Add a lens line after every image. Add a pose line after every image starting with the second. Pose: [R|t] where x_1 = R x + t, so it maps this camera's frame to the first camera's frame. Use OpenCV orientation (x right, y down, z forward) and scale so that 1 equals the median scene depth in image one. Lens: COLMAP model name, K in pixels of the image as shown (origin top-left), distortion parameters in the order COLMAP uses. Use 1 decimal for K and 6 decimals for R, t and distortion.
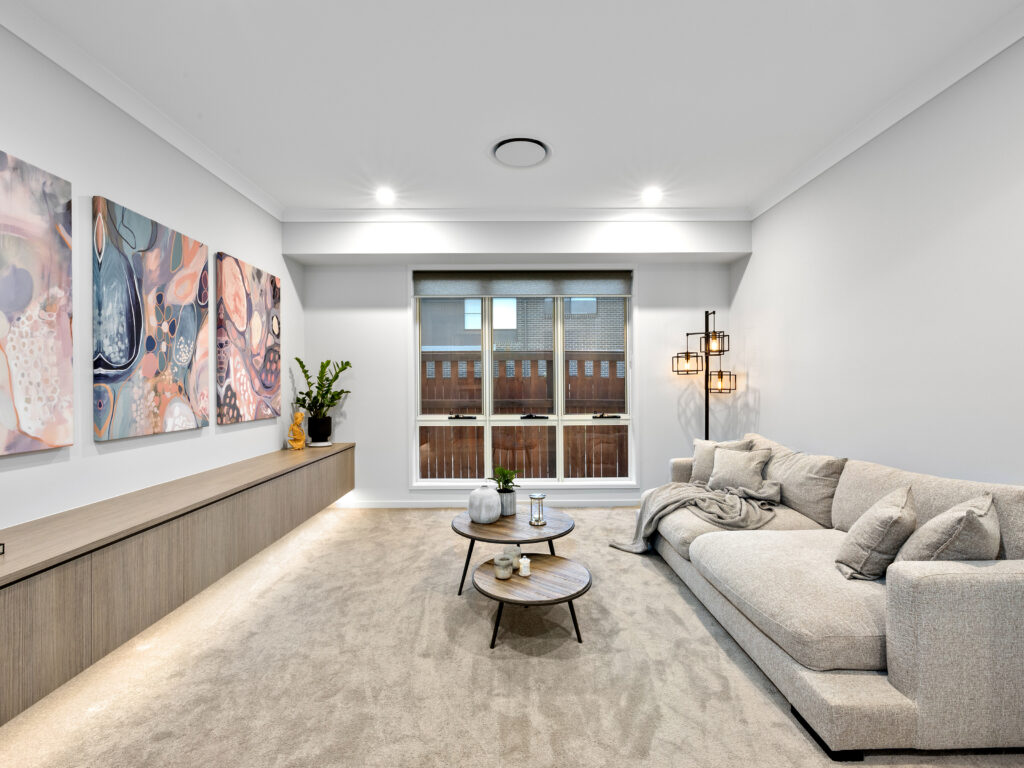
lens RADIAL K [[465.2, 0, 512.9], [0, 465.2, 382.8], [0, 0, 1]] dist [-0.003354, 0.001542]
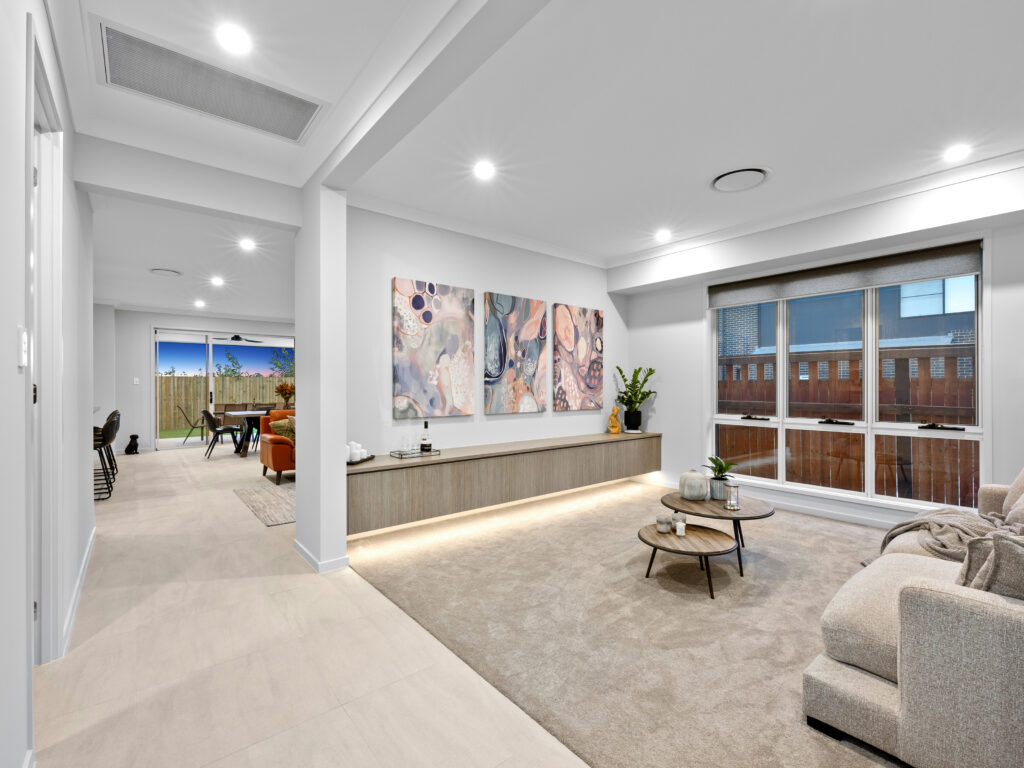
lens RADIAL K [[465.2, 0, 512.3], [0, 465.2, 382.5], [0, 0, 1]] dist [-0.003354, 0.001542]
pose [[0.631201, -0.000054, -0.775619, 0.531317], [-0.000679, 1.000000, -0.000622, -0.007280], [0.775619, 0.000919, 0.631201, -0.128838]]
